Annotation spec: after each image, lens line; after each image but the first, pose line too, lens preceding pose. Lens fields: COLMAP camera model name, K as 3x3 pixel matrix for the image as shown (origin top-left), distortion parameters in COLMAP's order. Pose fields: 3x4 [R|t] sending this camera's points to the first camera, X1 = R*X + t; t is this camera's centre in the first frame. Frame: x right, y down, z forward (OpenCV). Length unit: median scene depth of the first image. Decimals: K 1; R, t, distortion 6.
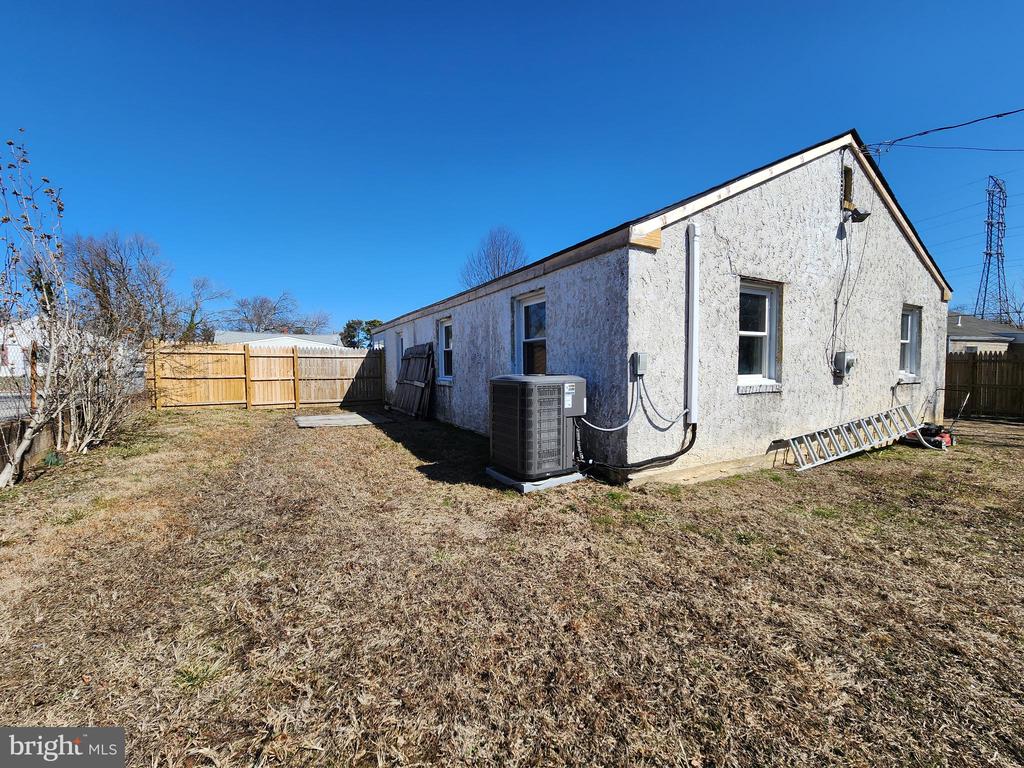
lens RADIAL K [[411.7, 0, 515.2], [0, 411.7, 379.3], [0, 0, 1]] dist [-0.001148, 0.000492]
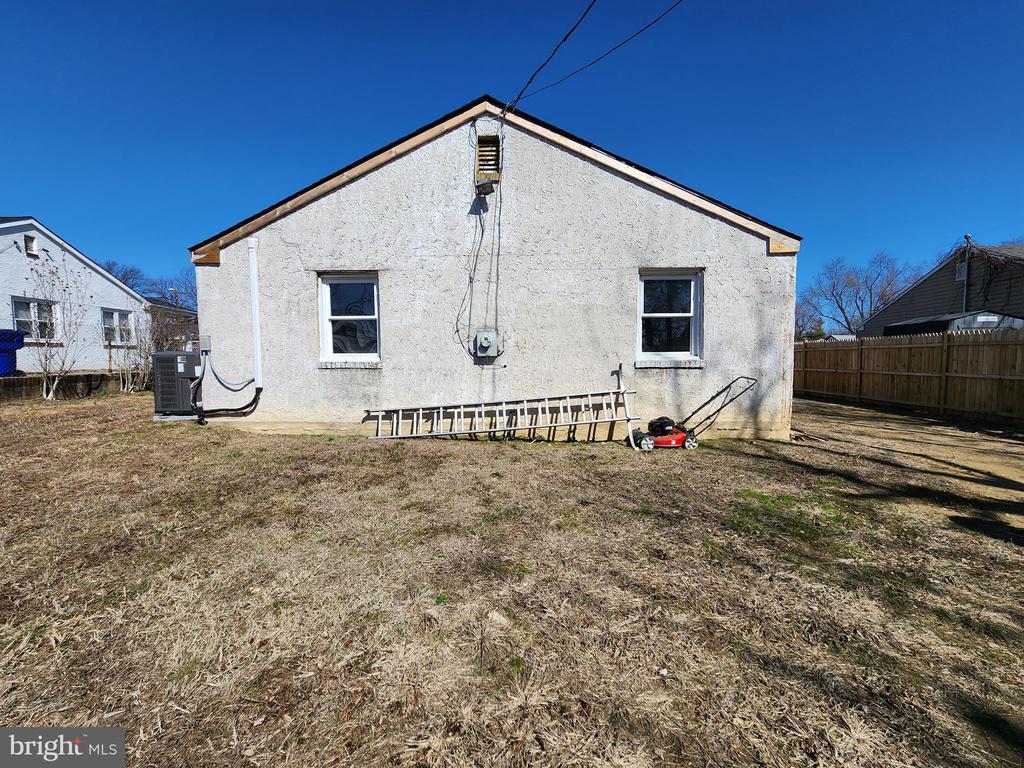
lens RADIAL K [[411.7, 0, 514.6], [0, 411.7, 383.5], [0, 0, 1]] dist [-0.001148, 0.000492]
pose [[0.851440, 0.034659, -0.523305, 1.610149], [-0.022225, 0.999302, 0.030024, 0.029515], [0.523980, -0.013933, 0.851616, 0.254607]]
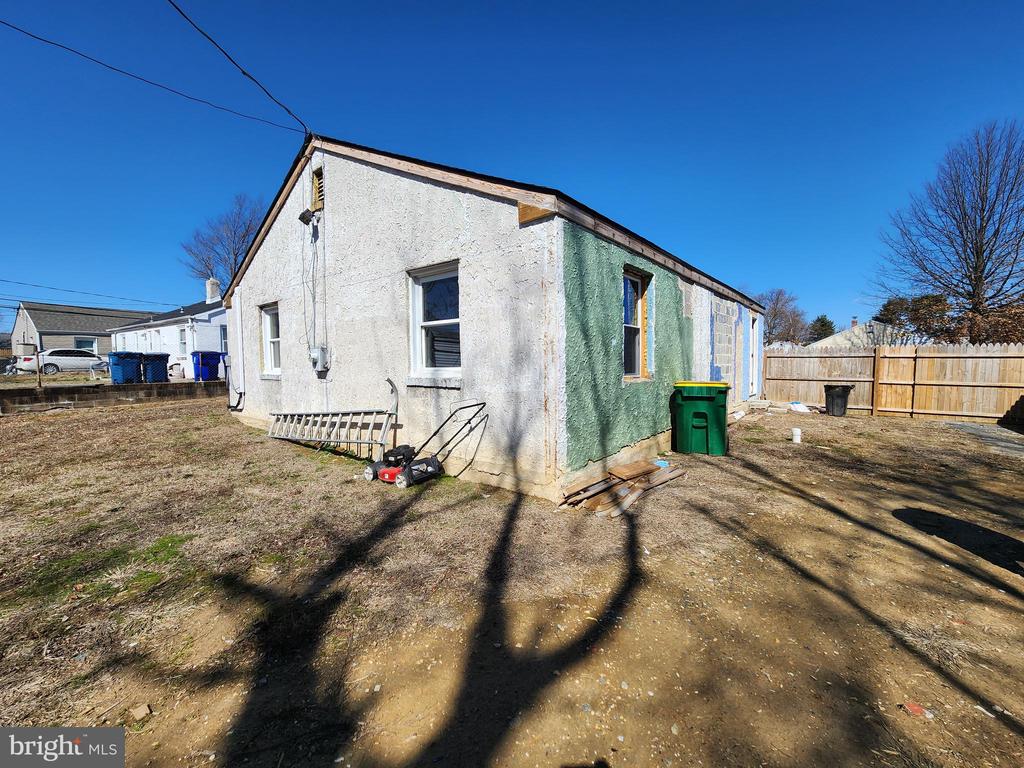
lens RADIAL K [[411.7, 0, 513.7], [0, 411.7, 387.3], [0, 0, 1]] dist [-0.001148, 0.000492]
pose [[0.368697, 0.054133, -0.927972, 2.308409], [-0.031974, 0.998451, 0.045541, -0.036059], [0.929000, 0.012880, 0.369856, 1.265320]]
